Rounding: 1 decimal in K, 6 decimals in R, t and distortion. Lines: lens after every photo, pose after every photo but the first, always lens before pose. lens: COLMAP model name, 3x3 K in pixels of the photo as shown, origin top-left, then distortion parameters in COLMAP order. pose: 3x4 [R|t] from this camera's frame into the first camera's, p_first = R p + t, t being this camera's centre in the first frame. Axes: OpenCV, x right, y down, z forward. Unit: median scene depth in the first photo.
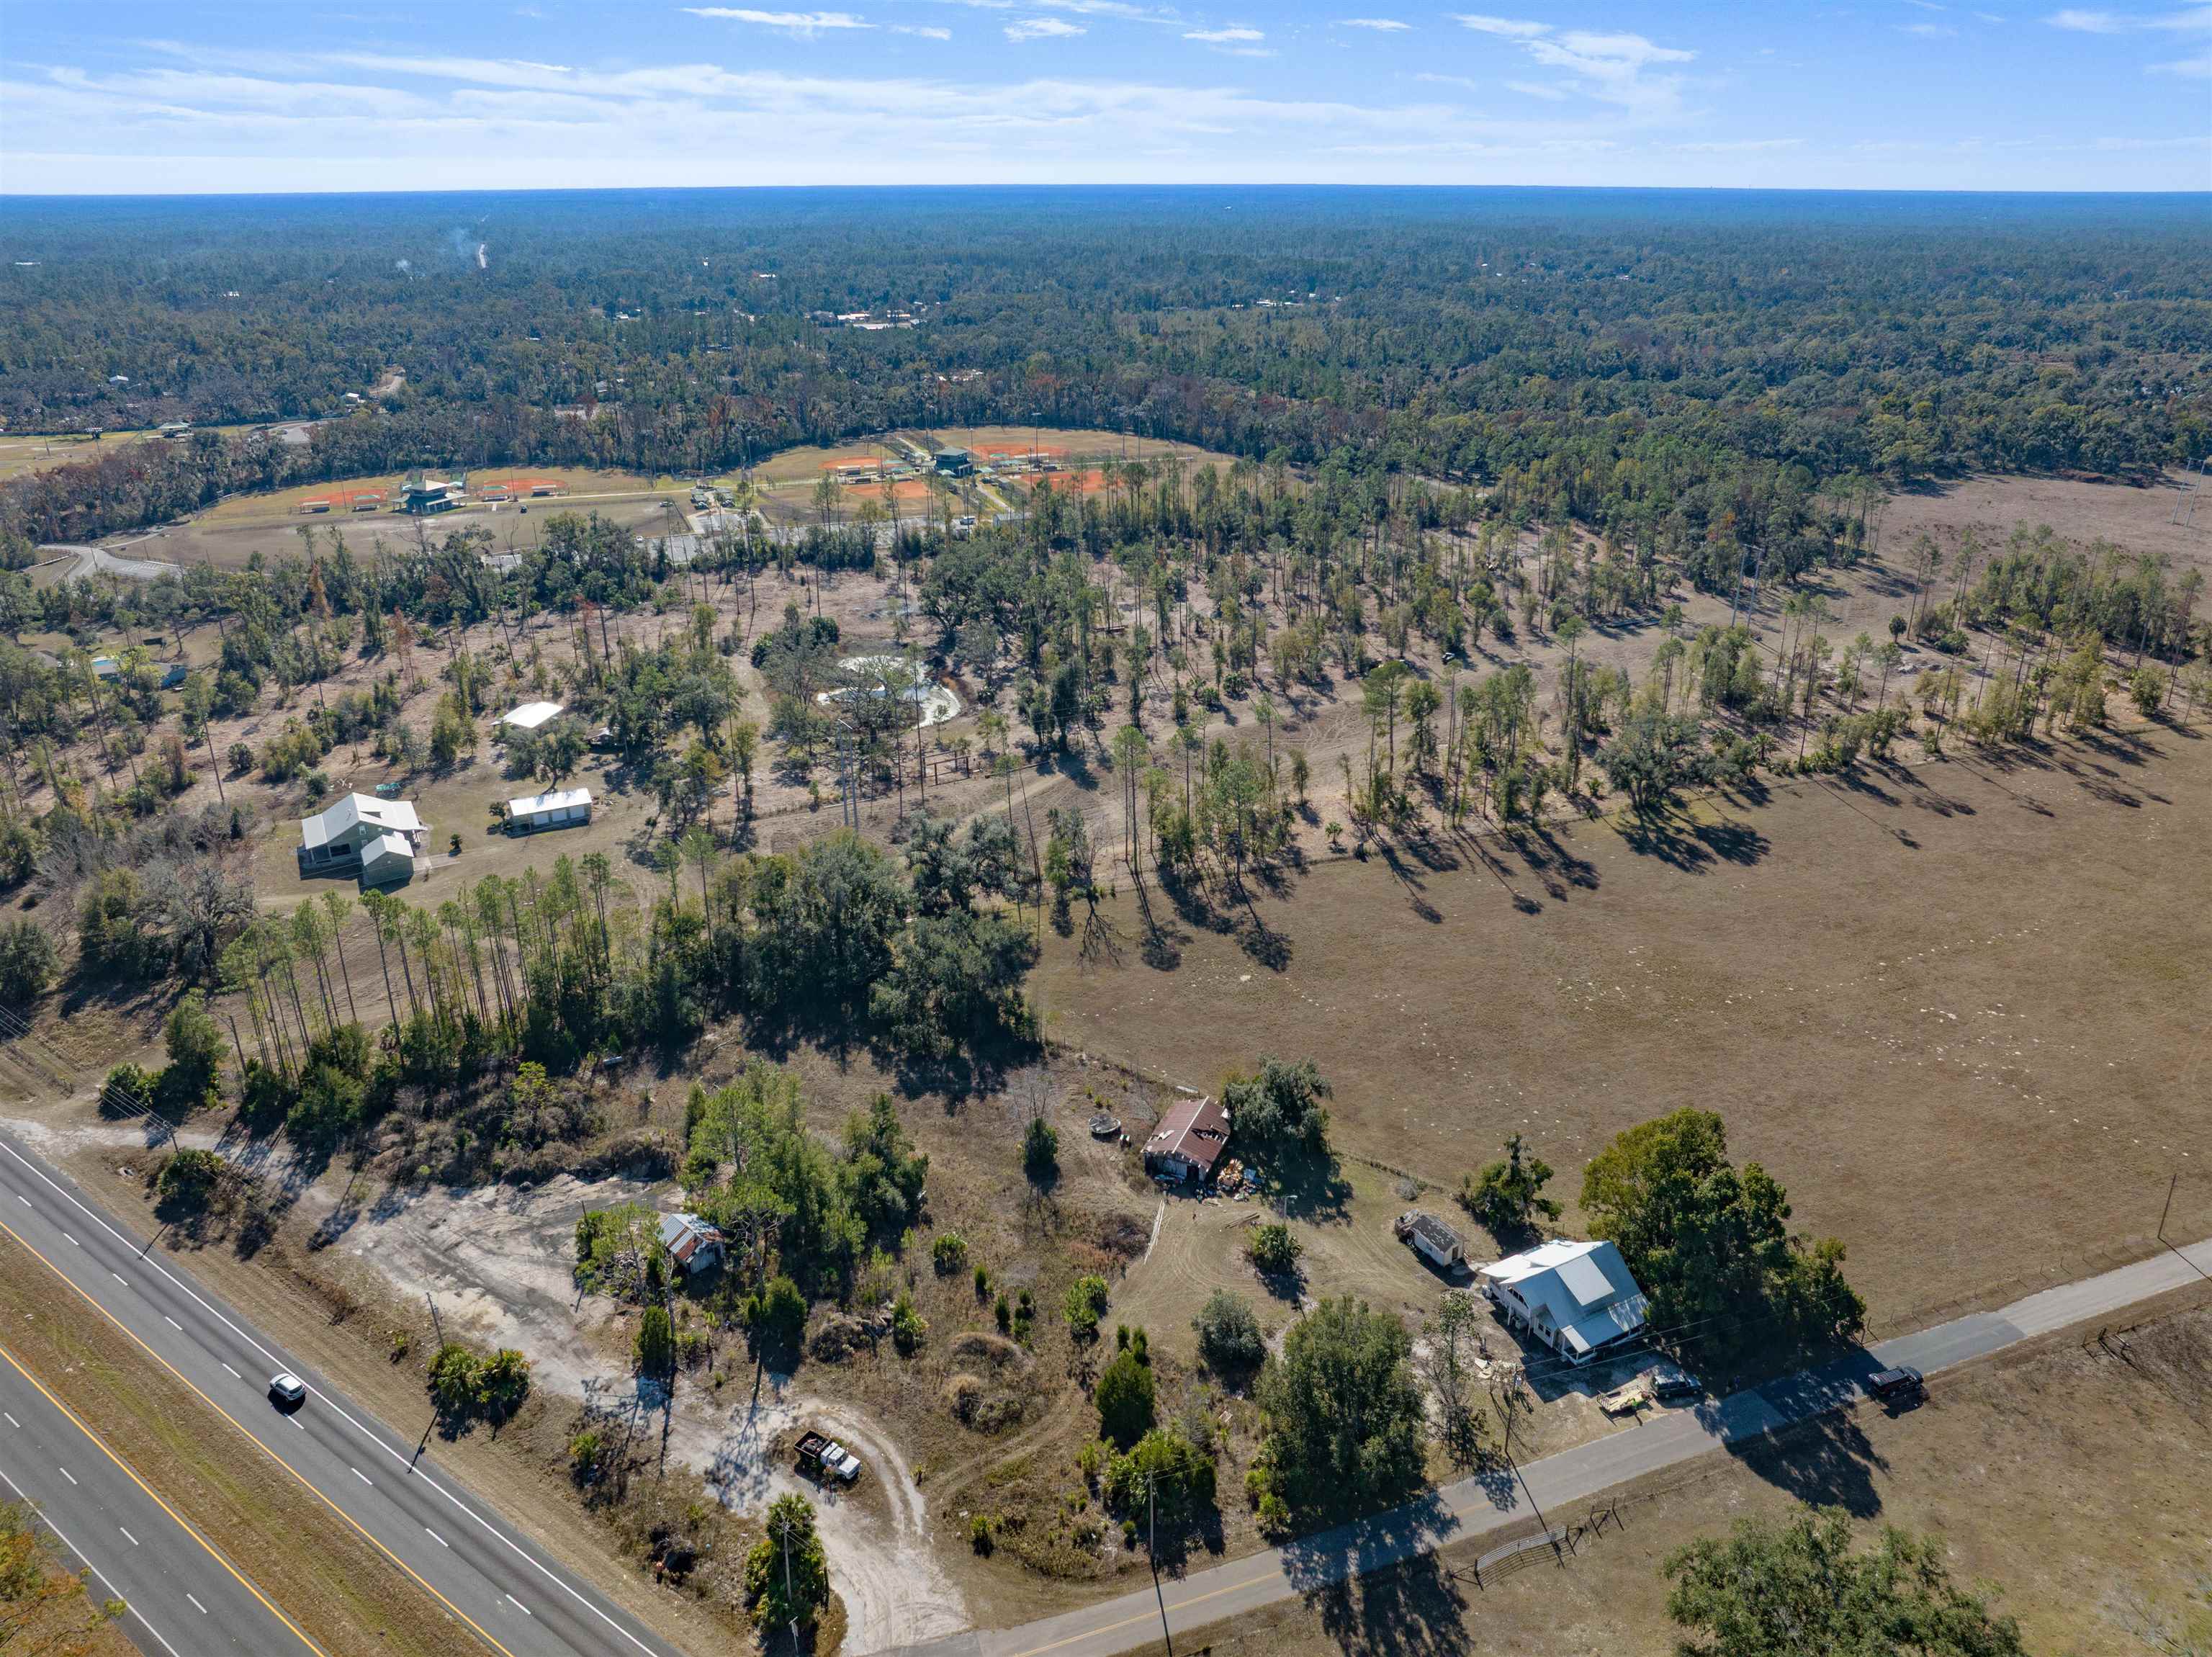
lens RADIAL K [[1557.6, 0, 1106.0], [0, 1557.6, 828.5], [0, 0, 1]] dist [-0.037335, -0.001096]
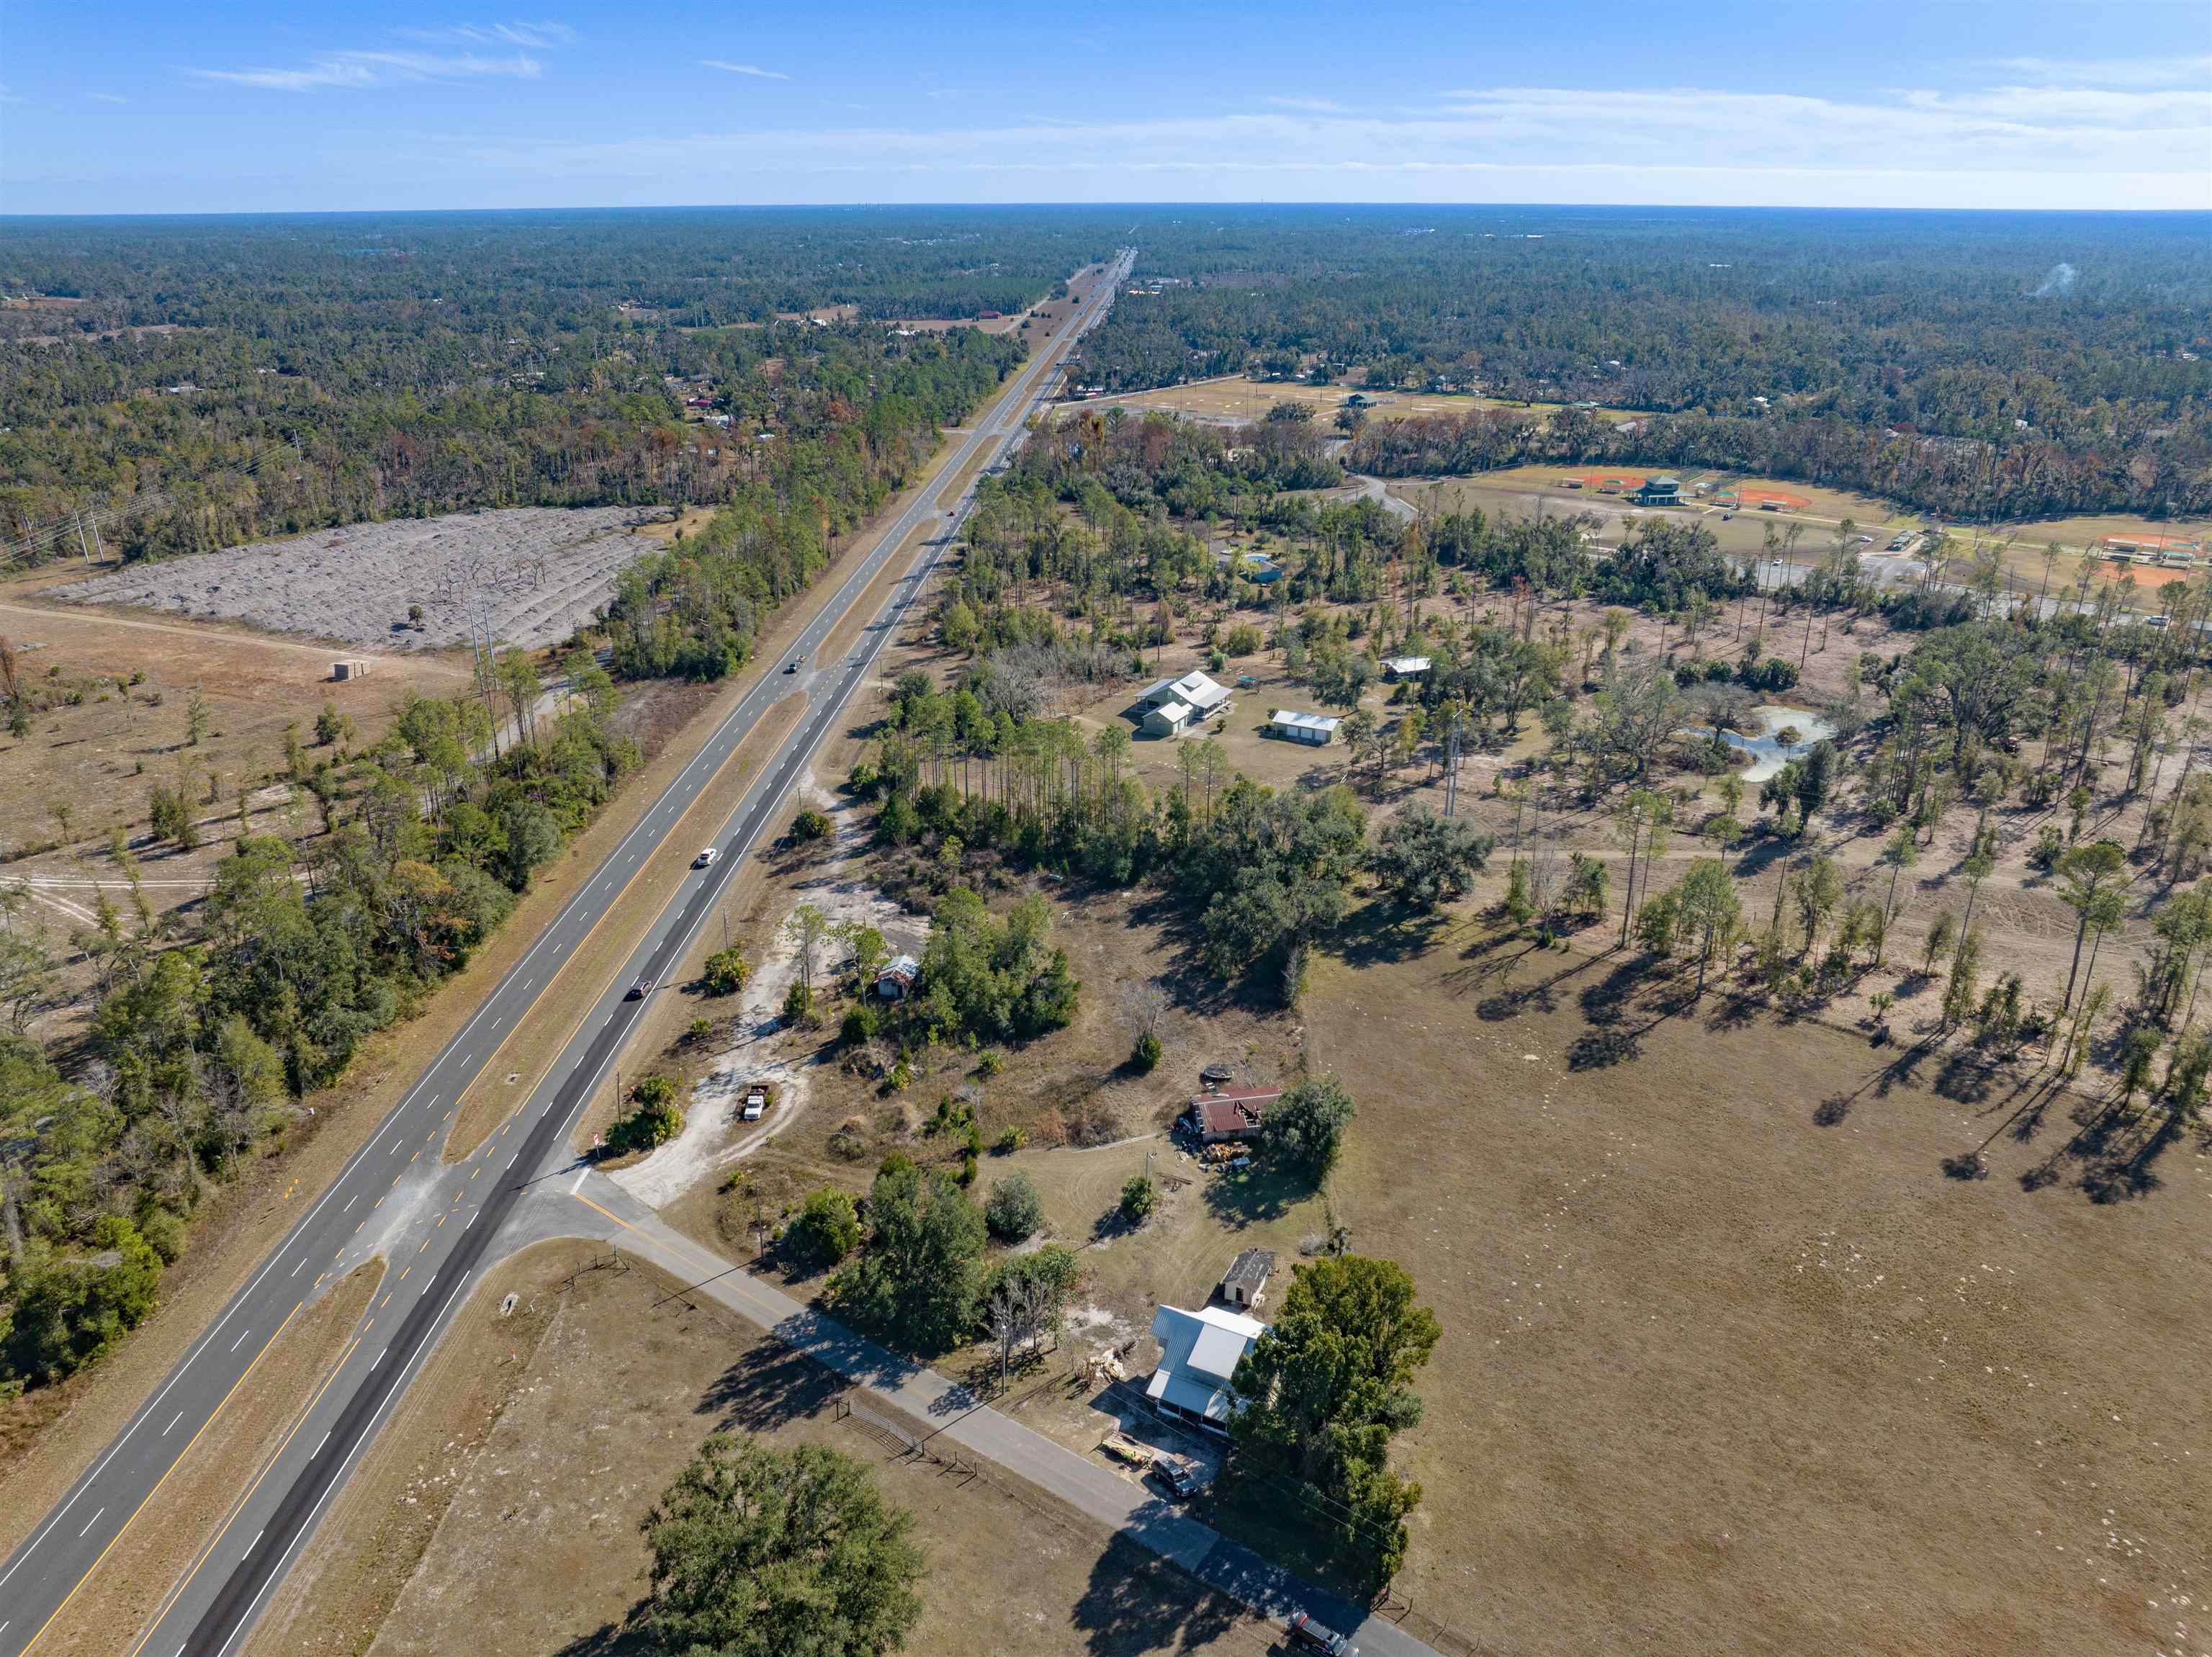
lens RADIAL K [[1554.1, 0, 1106.0], [0, 1554.1, 828.5], [0, 0, 1]] dist [-0.029841, 0.002677]
pose [[0.543664, 0.319281, -0.776202, 0.856272], [-0.325140, 0.932722, 0.155930, -0.127733], [0.773766, 0.167600, 0.610898, 0.290123]]
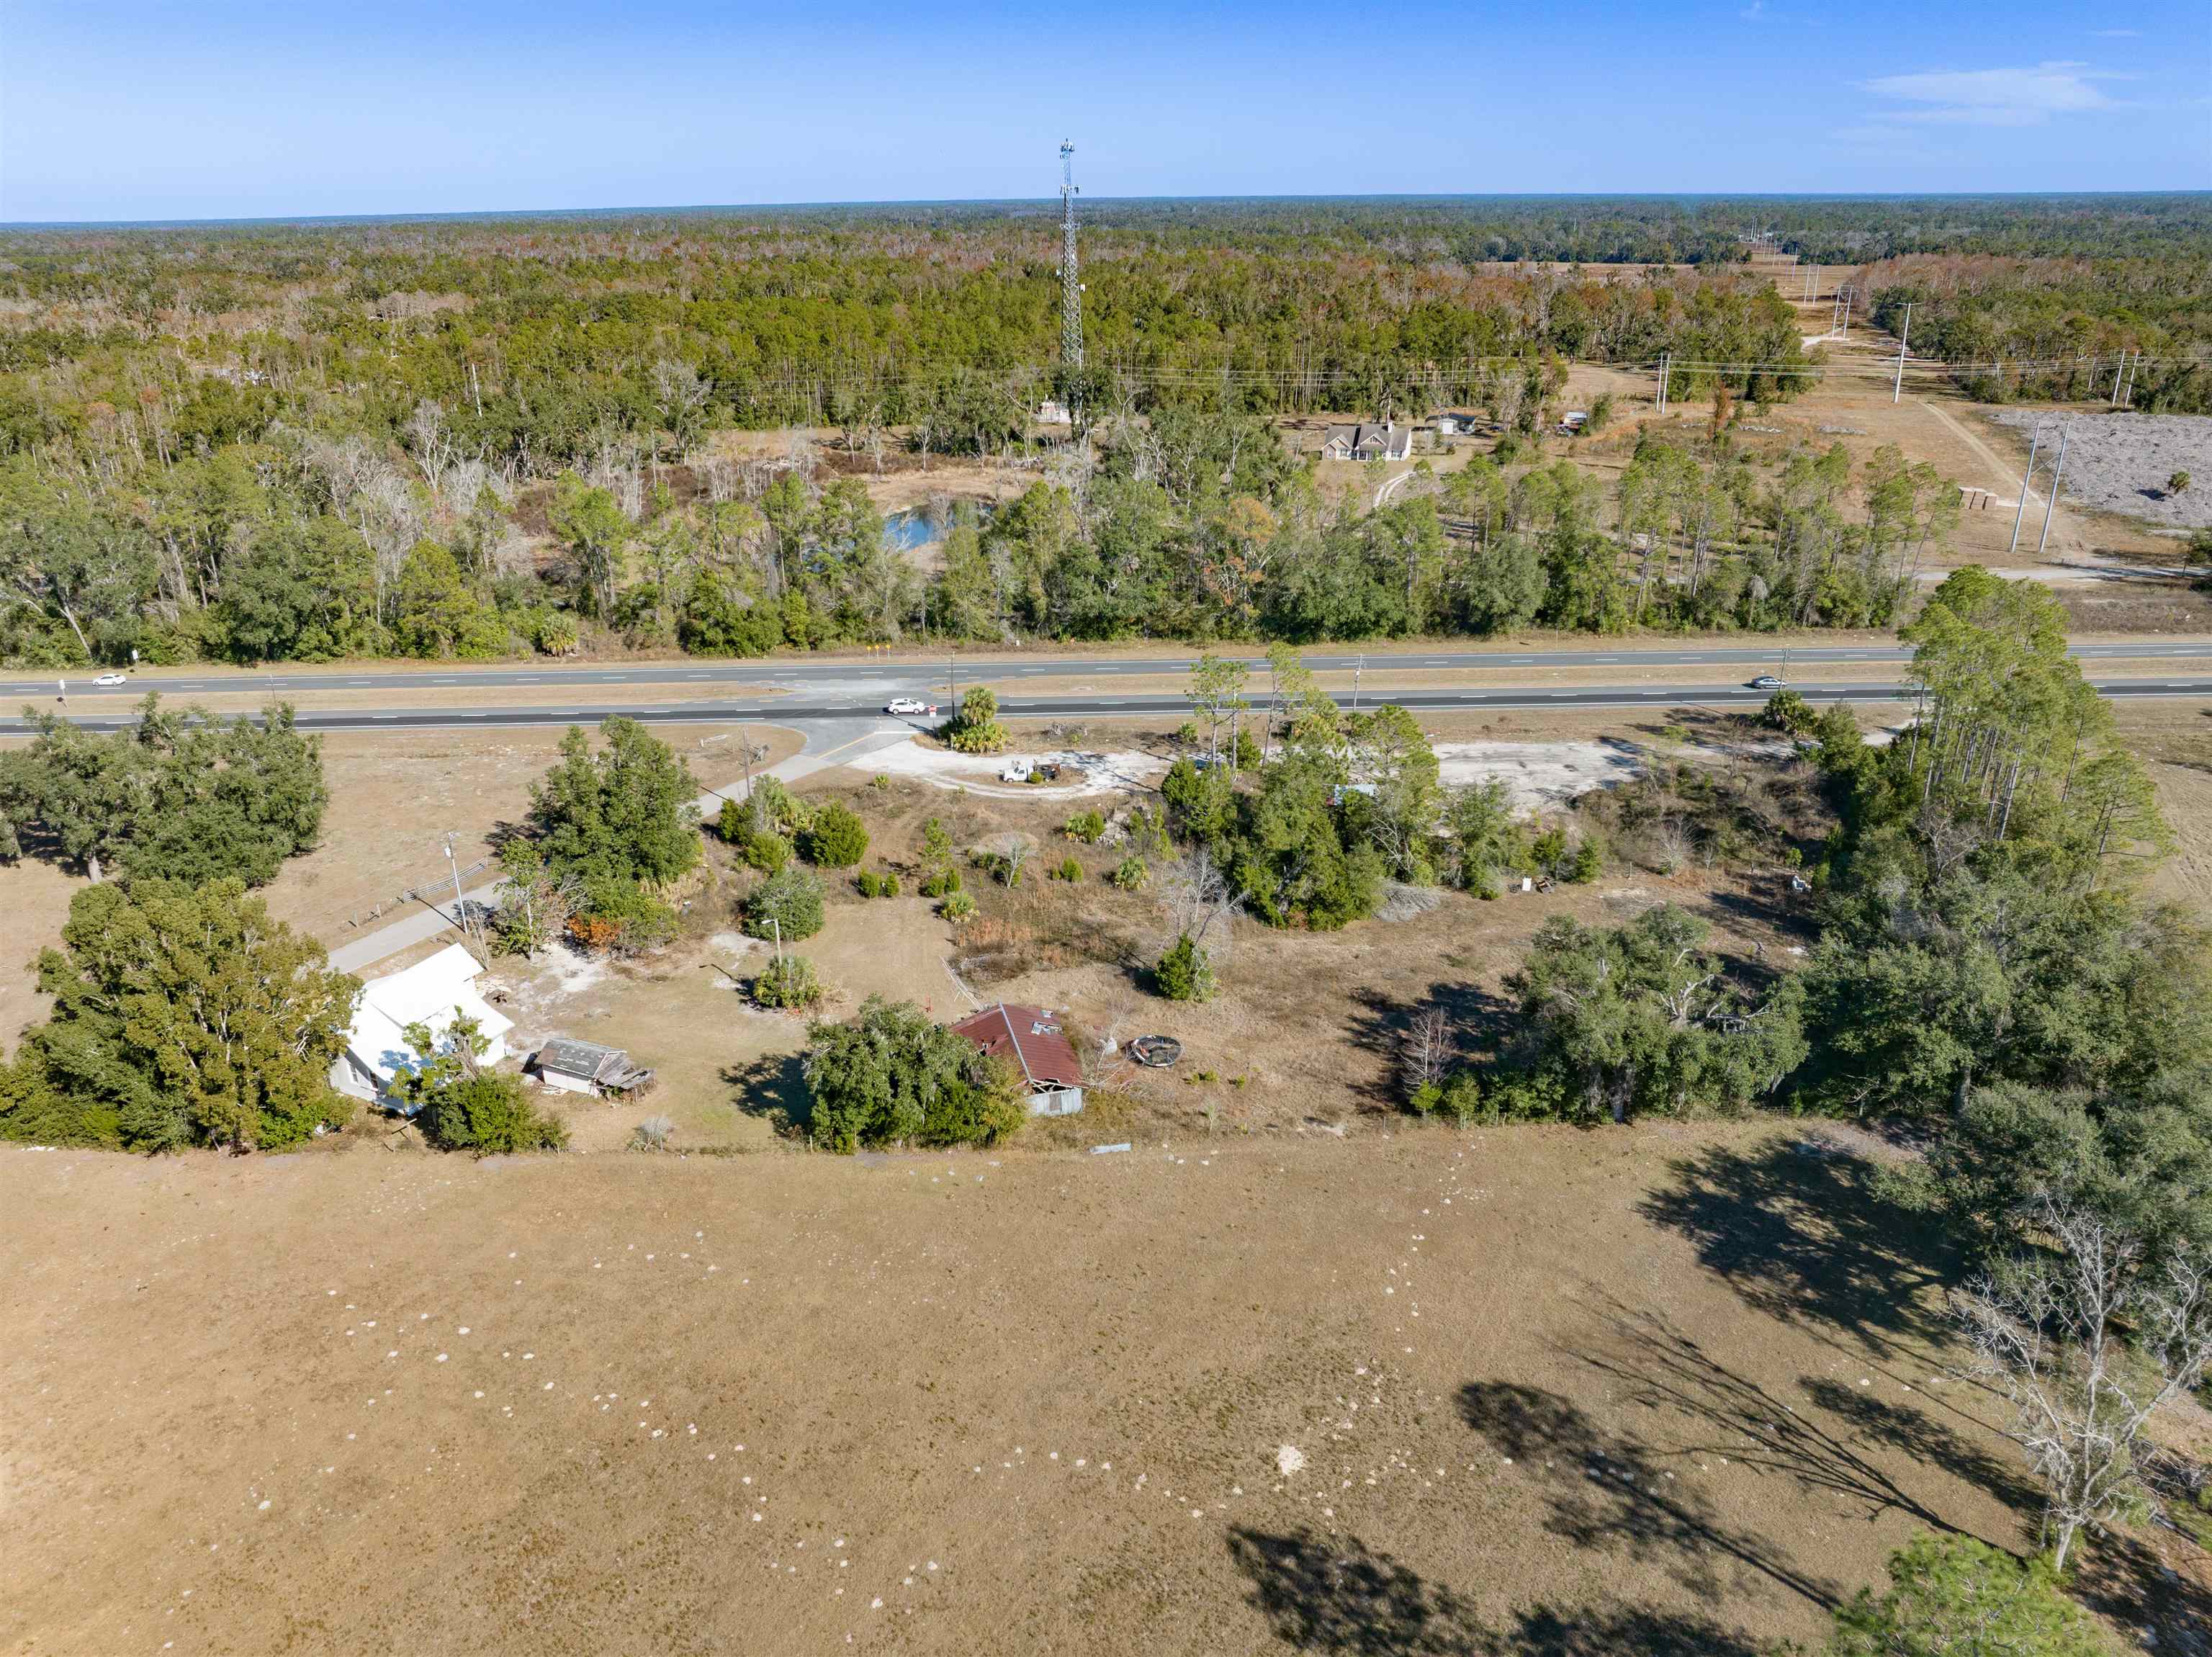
lens RADIAL K [[1557.6, 0, 1106.0], [0, 1557.6, 828.5], [0, 0, 1]] dist [-0.037335, -0.001096]
pose [[-0.808561, 0.236942, -0.538598, 0.381907], [-0.211783, 0.736809, 0.642075, -0.313415], [0.548978, 0.633223, -0.545574, 1.471367]]
